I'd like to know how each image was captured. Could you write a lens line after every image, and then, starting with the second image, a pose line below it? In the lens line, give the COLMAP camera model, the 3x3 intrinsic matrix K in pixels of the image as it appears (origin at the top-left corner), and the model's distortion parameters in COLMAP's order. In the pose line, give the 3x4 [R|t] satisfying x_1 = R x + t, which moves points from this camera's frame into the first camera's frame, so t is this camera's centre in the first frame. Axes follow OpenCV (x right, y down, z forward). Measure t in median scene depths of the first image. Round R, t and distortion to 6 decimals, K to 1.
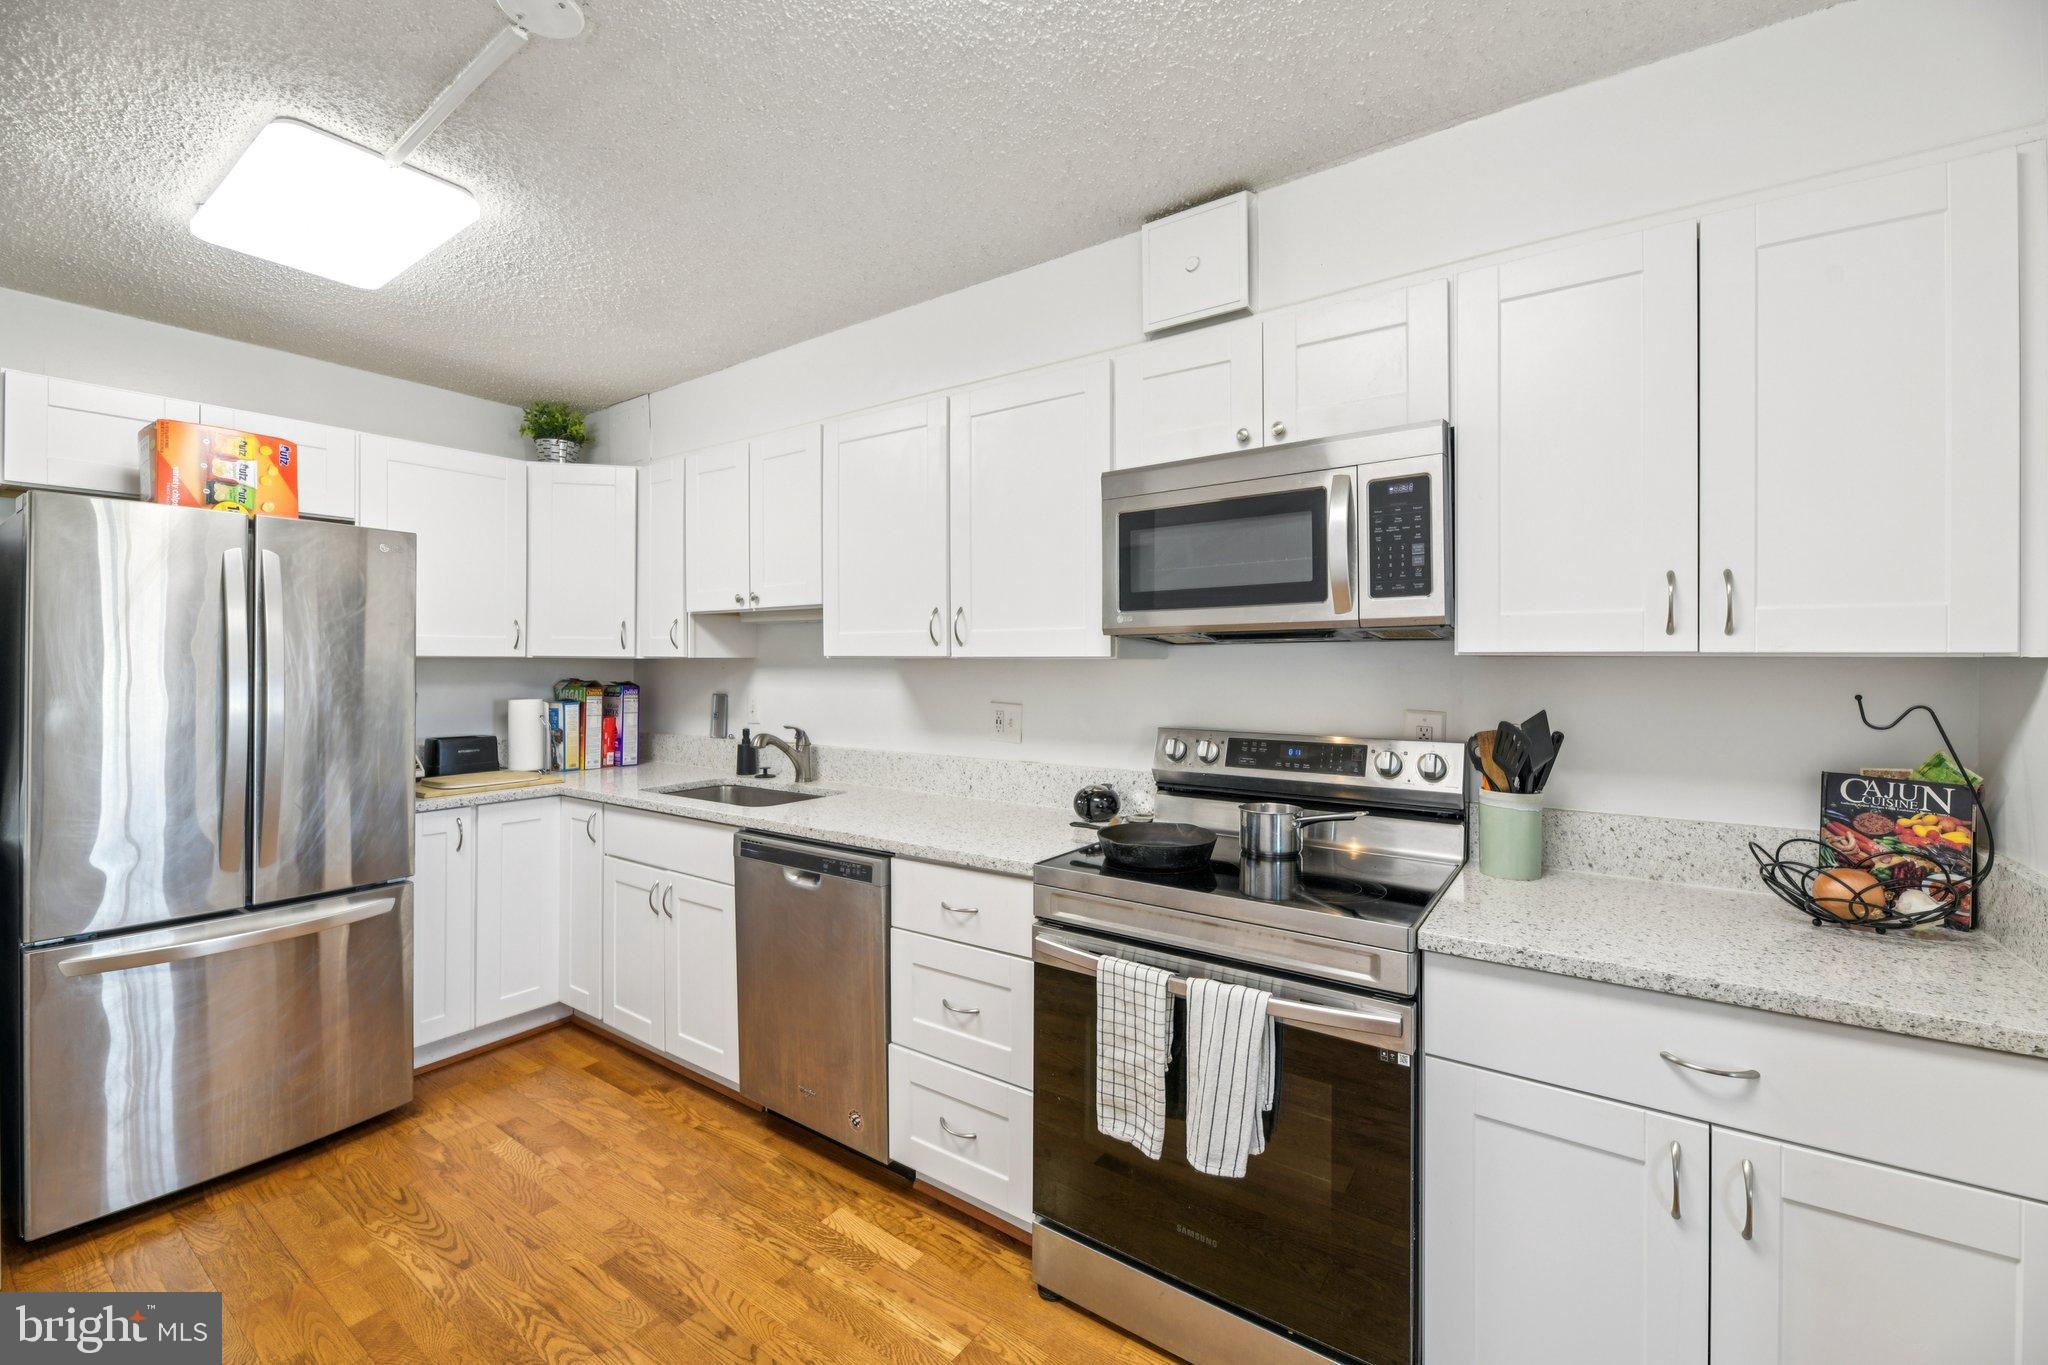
lens RADIAL K [[842.1, 0, 1020.0], [0, 842.1, 657.9], [0, 0, 1]] dist [0.001669, -0.000742]
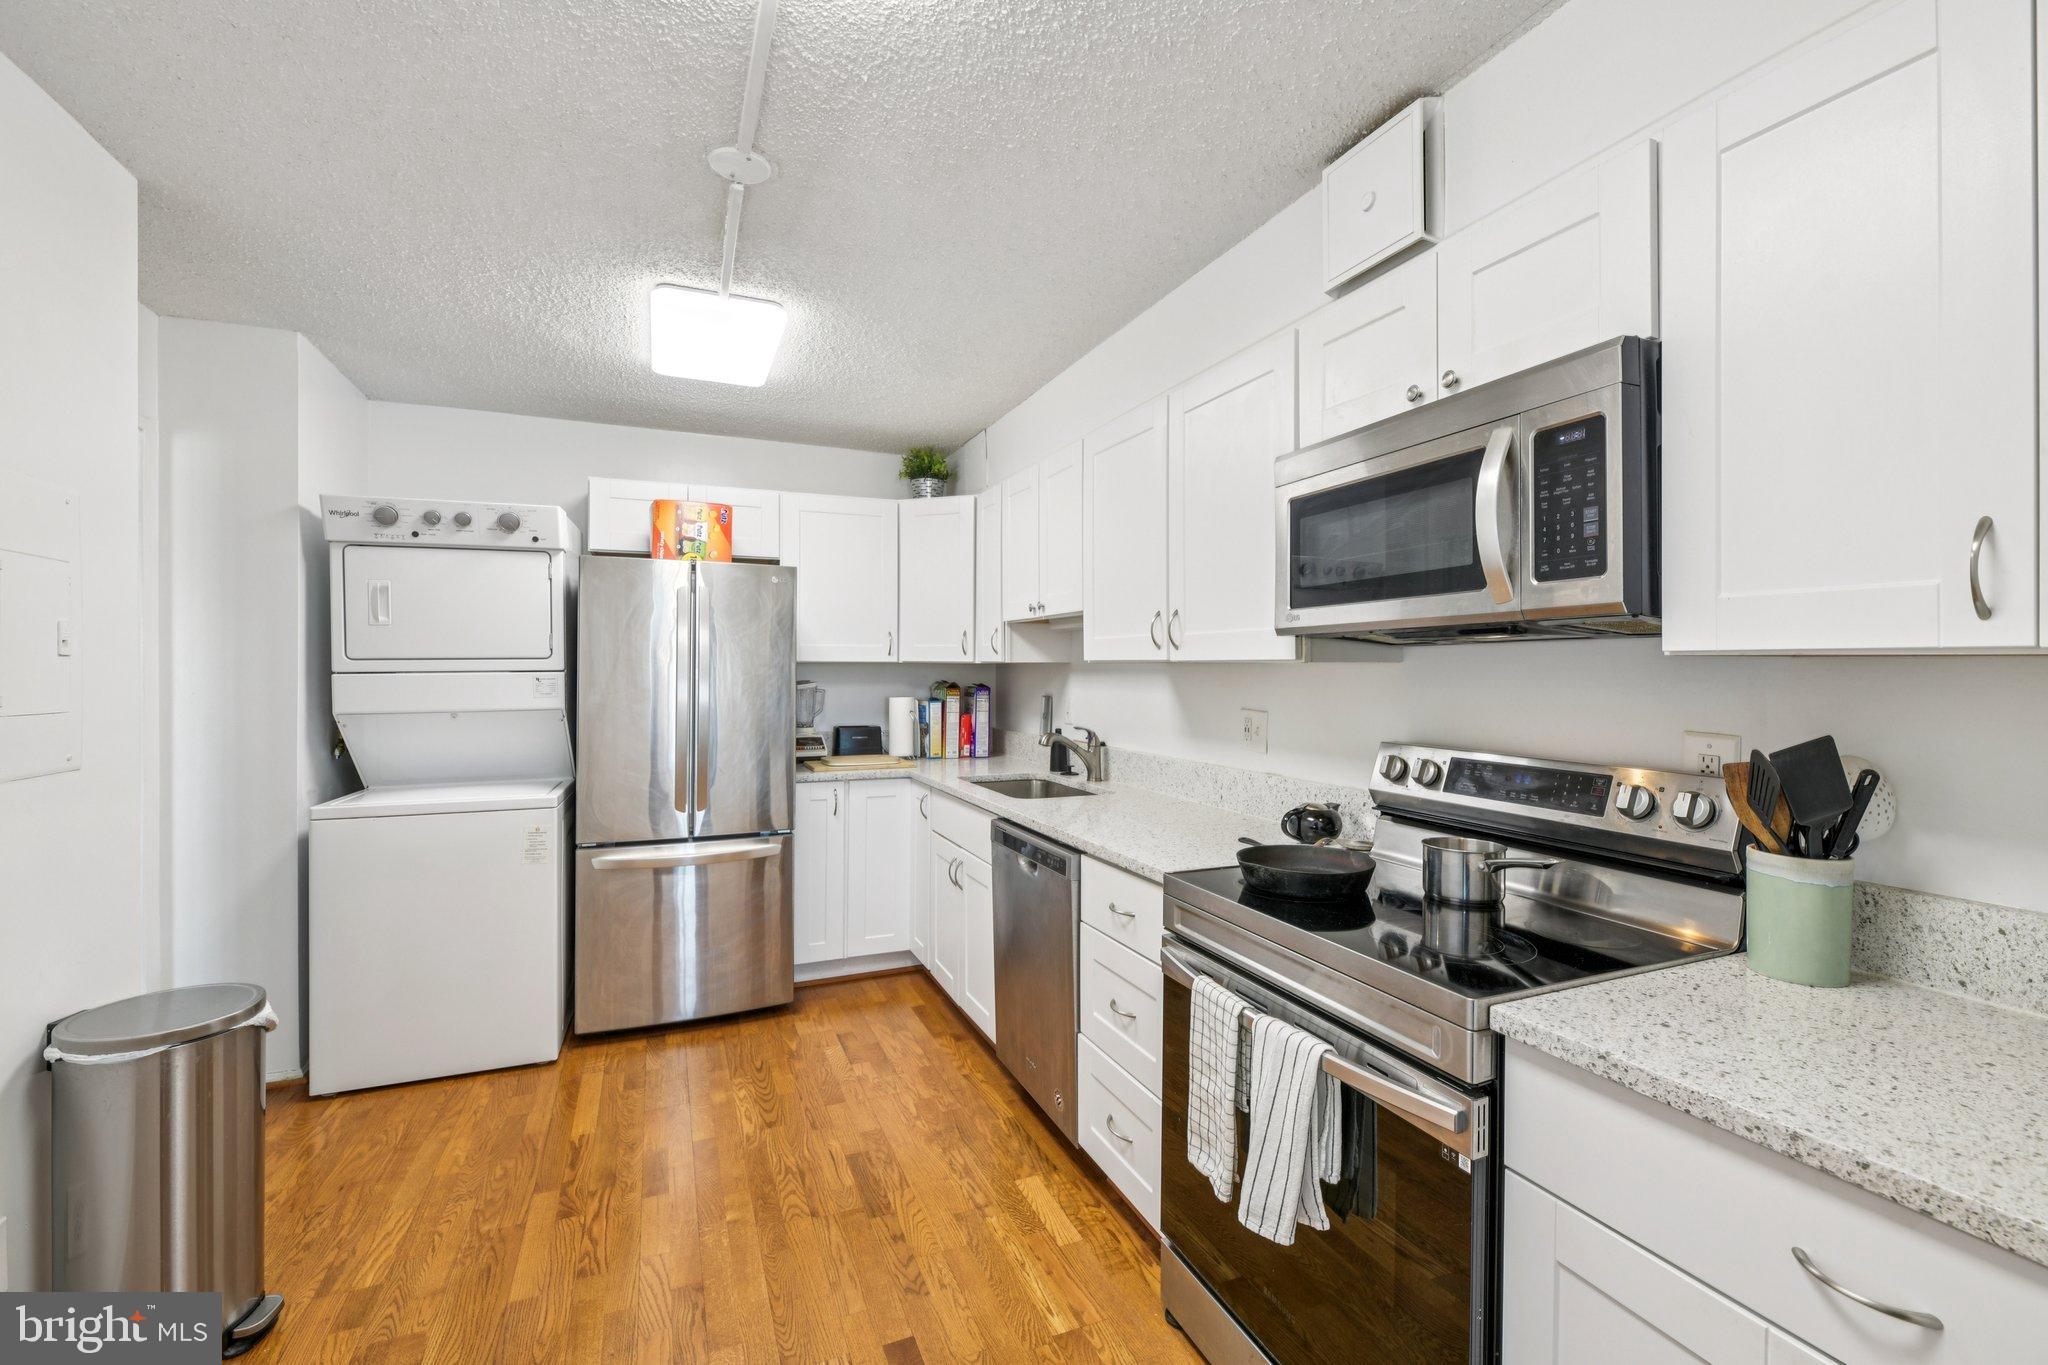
lens RADIAL K [[882.0, 0, 1051.6], [0, 882.0, 668.6], [0, 0, 1]] dist [0.003033, 0.000067]
pose [[0.848990, 0.002054, -0.528404, 0.392872], [0.000147, 0.999991, 0.004123, 0.004435], [0.528408, -0.003578, 0.848983, 0.060625]]
